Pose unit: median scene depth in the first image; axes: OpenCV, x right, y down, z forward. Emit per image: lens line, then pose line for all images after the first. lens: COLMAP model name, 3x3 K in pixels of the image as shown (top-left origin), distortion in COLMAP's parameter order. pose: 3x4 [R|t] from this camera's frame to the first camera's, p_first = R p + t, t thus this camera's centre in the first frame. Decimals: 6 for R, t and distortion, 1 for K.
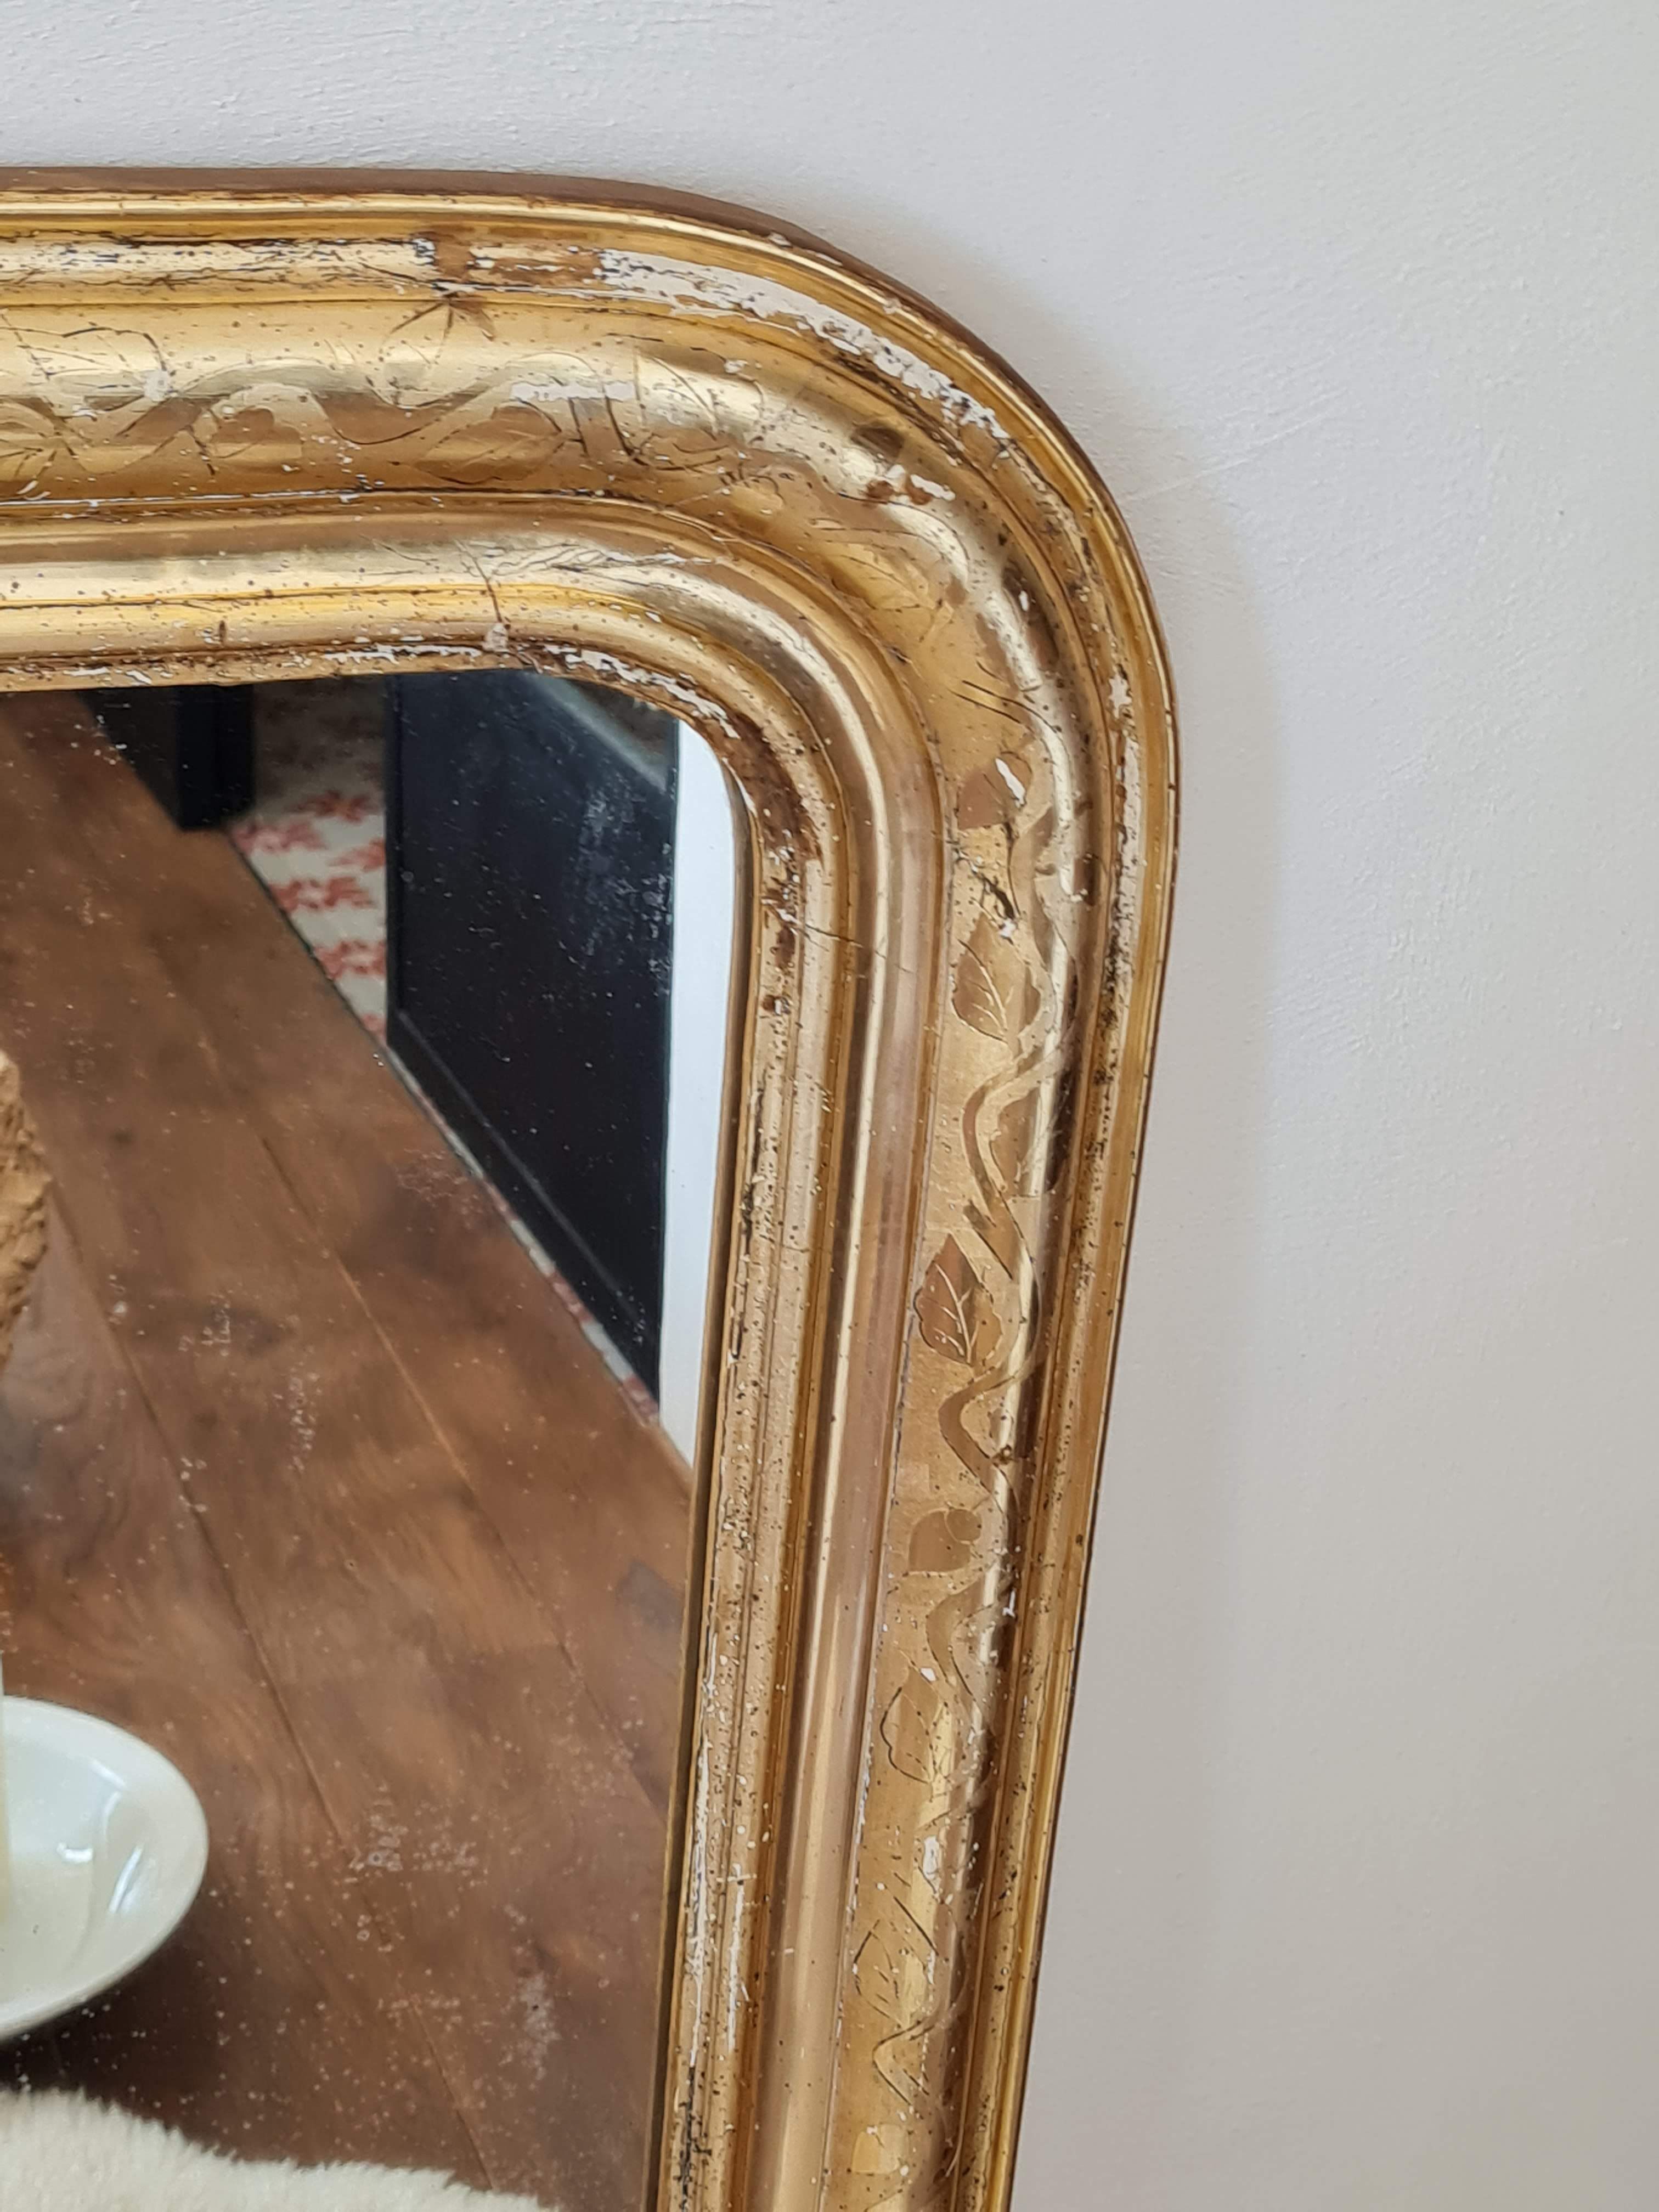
lens RADIAL K [[3756.2, 0, 745.7], [0, 3756.2, 1045.6], [0, 0, 1]] dist [0.040167, 0.000000]
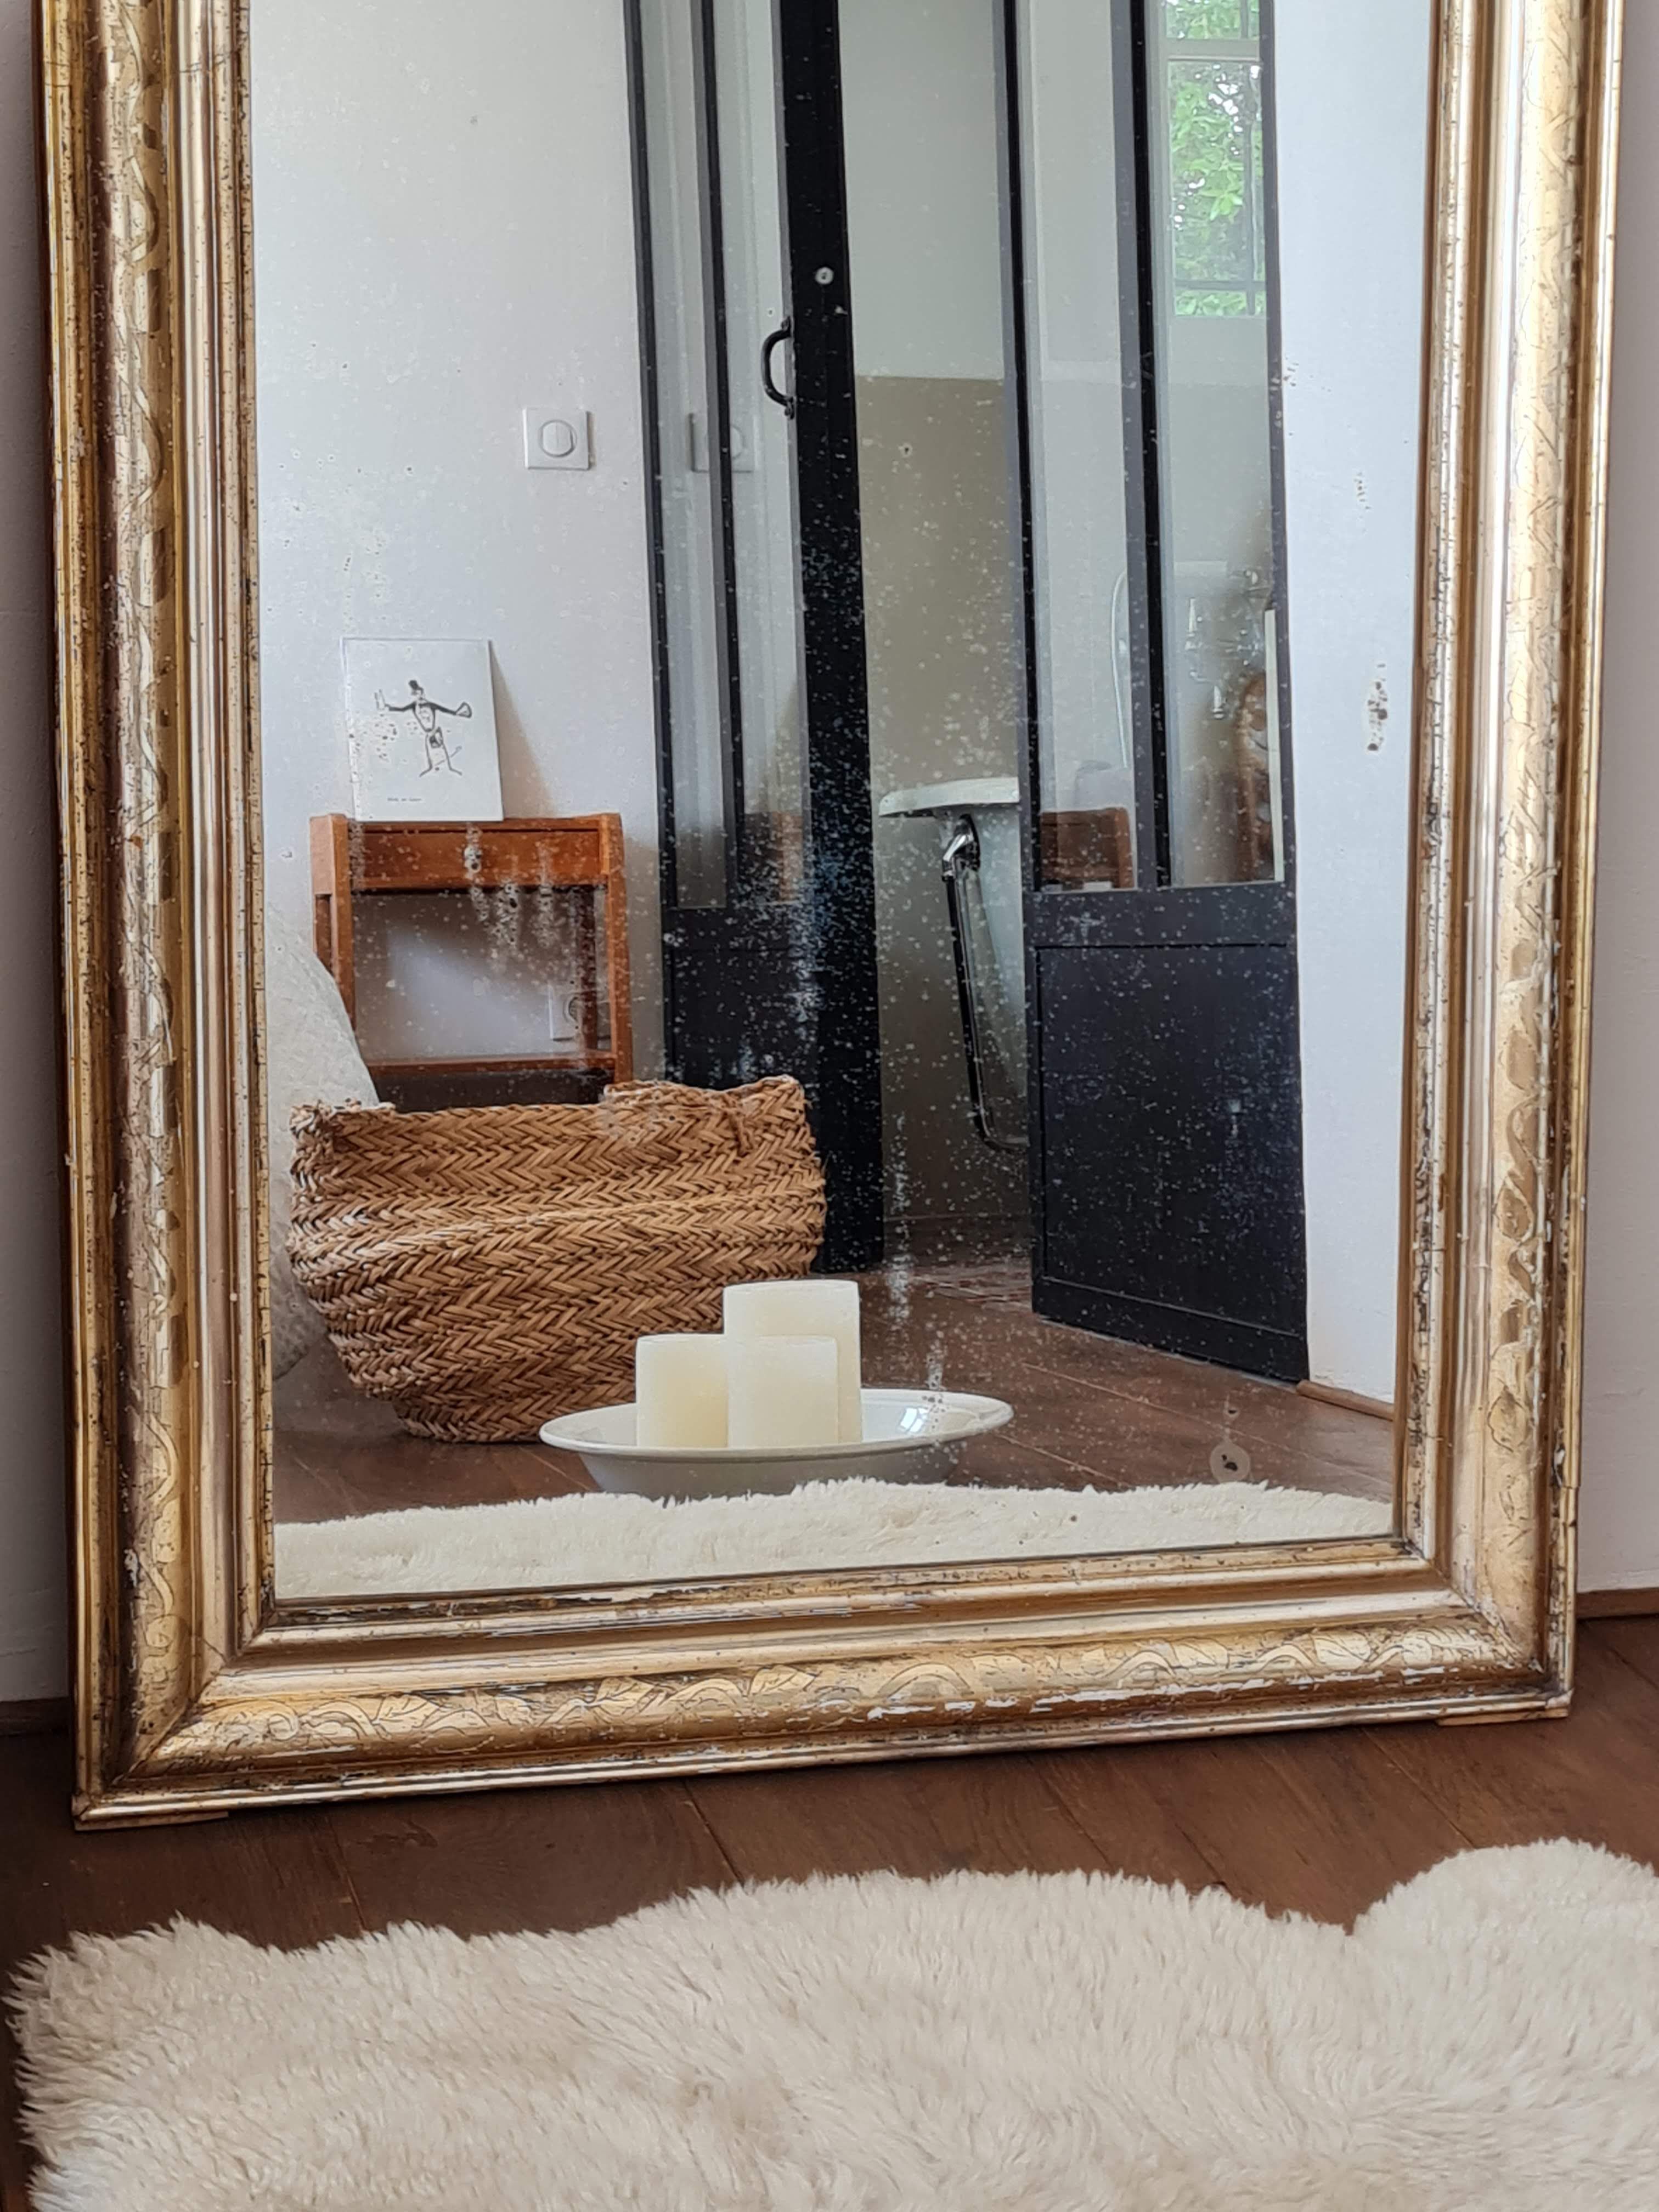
lens RADIAL K [[4320.6, 0, 861.5], [0, 4320.6, 1134.5], [0, 0, 1]] dist [0.020864, 0.000000]
pose [[0.996017, -0.049211, -0.074359, -0.181771], [0.024476, 0.952771, -0.302701, 1.399289], [0.085744, 0.299675, 0.950180, -1.246190]]
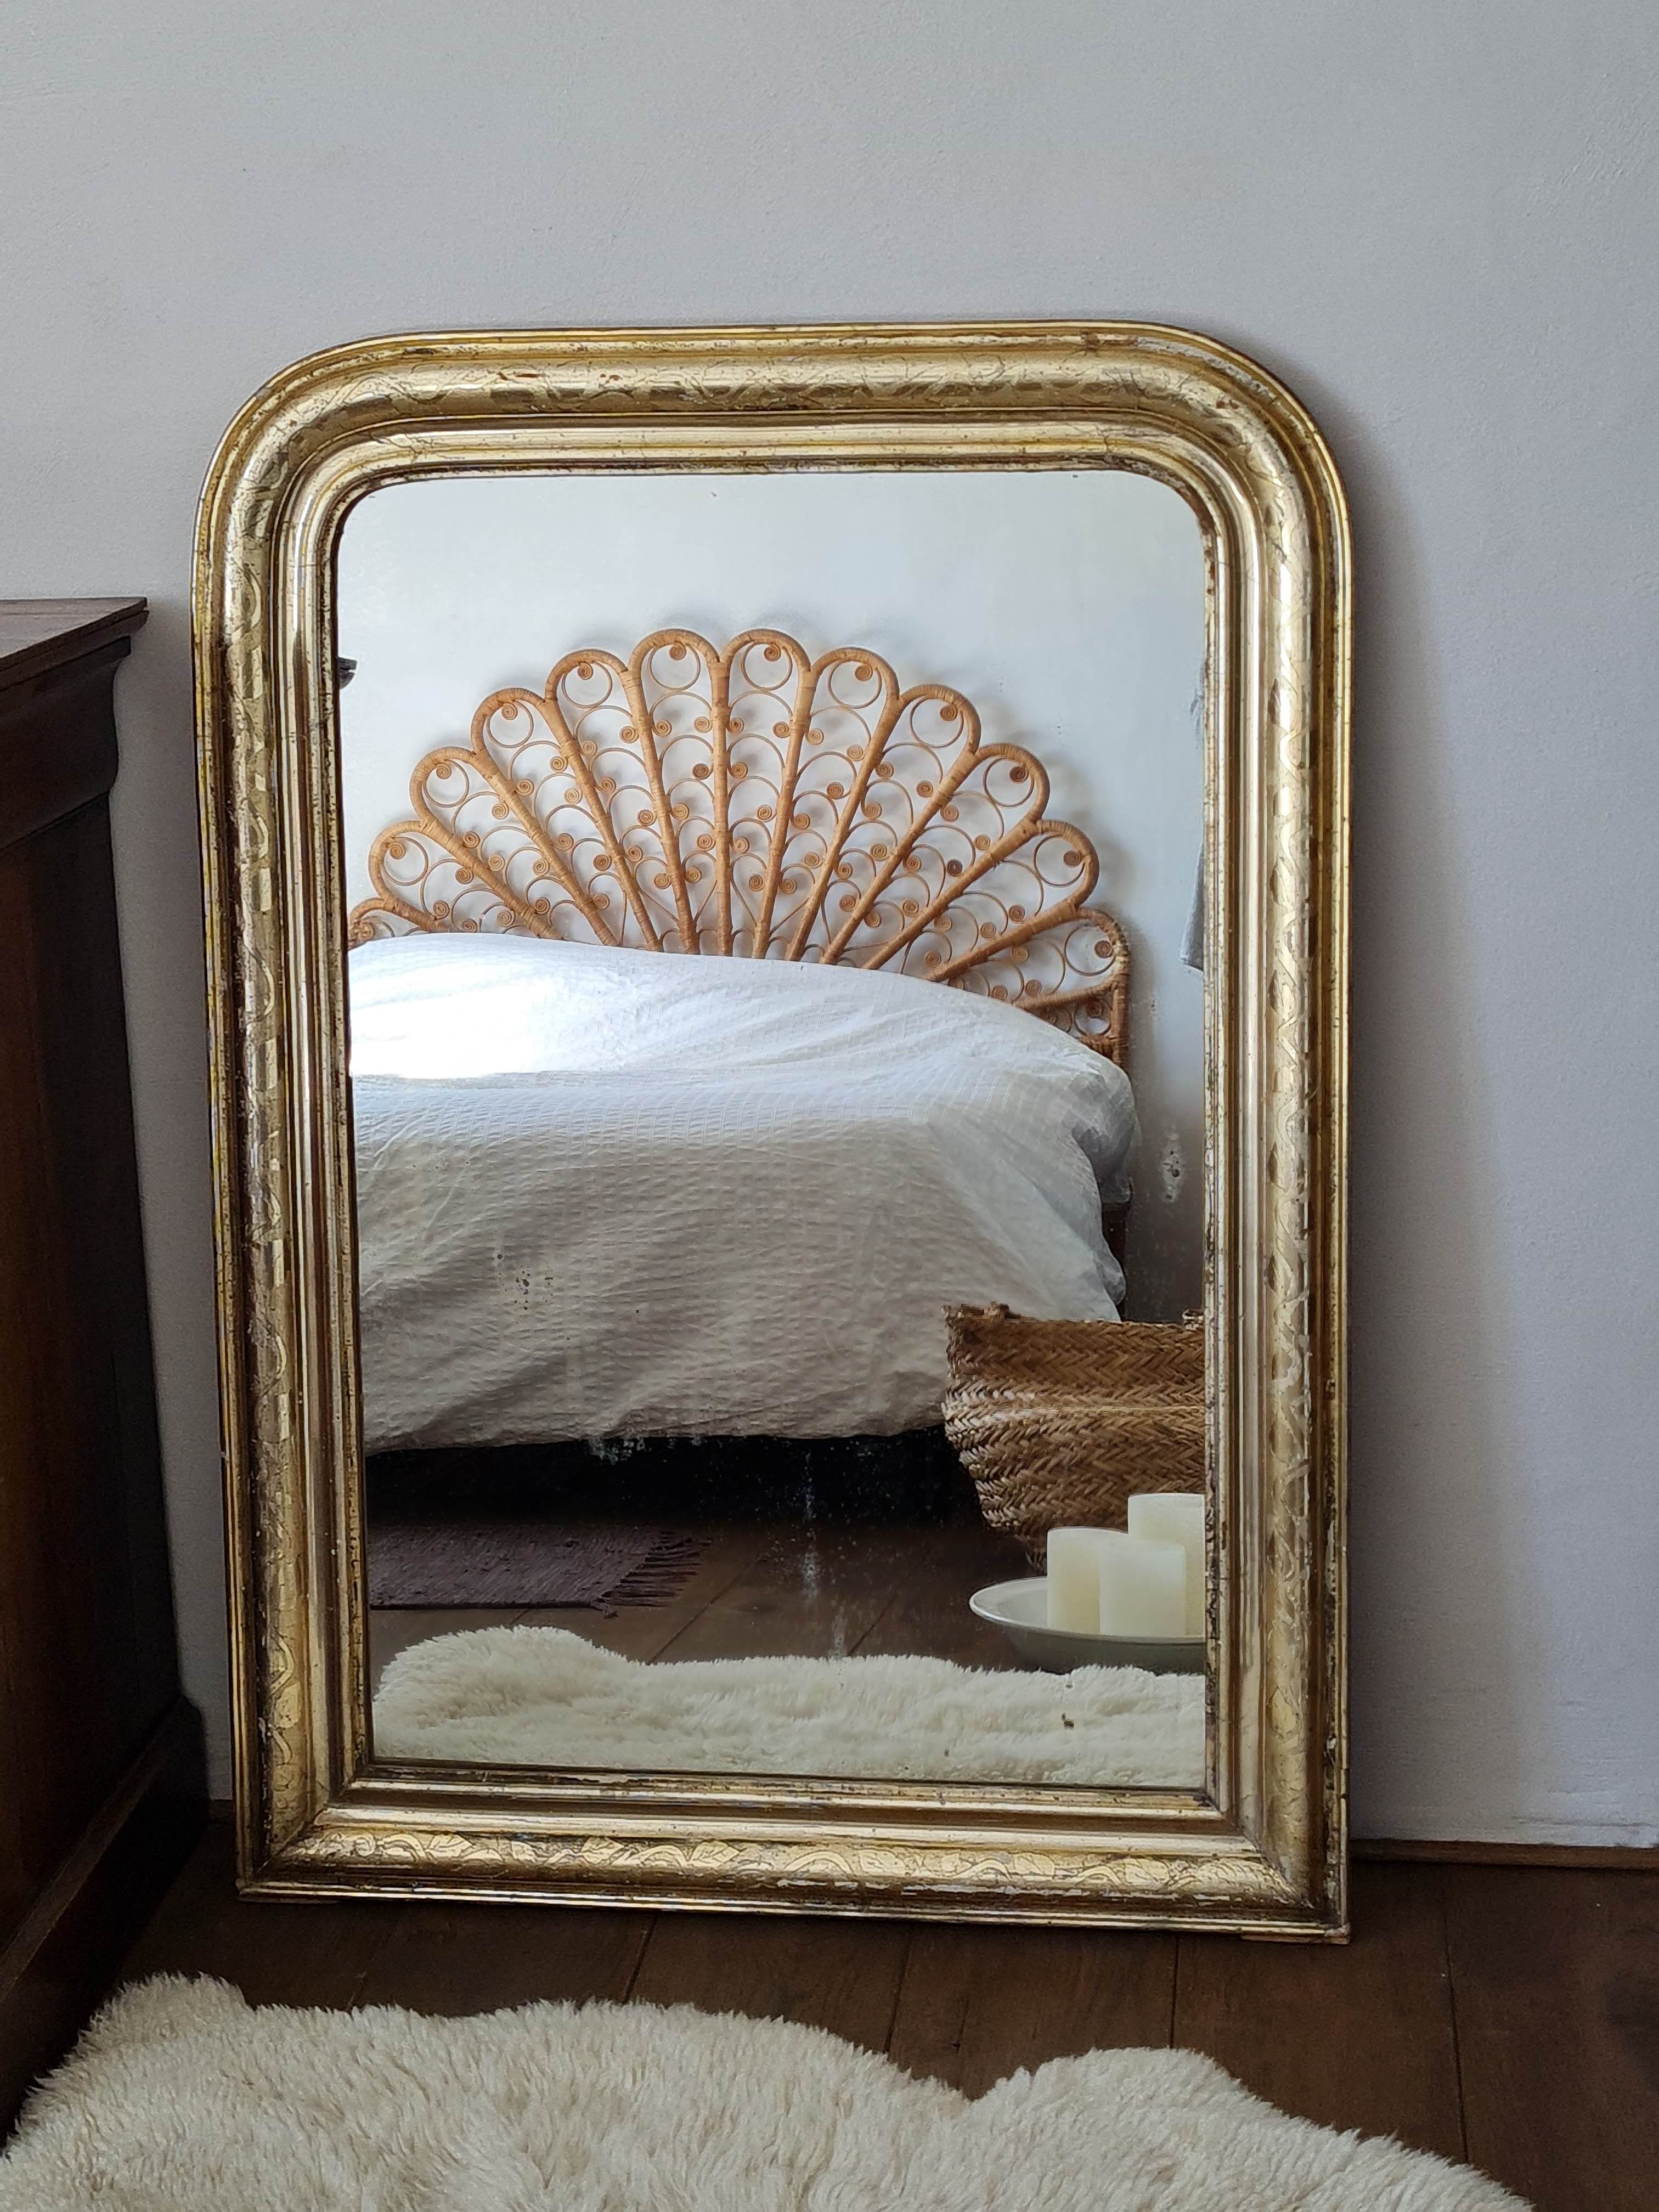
lens RADIAL K [[3756.2, 0, 767.5], [0, 3756.2, 1084.0], [0, 0, 1]] dist [0.040167, 0.000000]
pose [[0.880685, -0.015206, -0.473459, 1.065750], [-0.139983, 0.946494, -0.290782, 1.230429], [0.452548, 0.322363, 0.831434, -1.482405]]
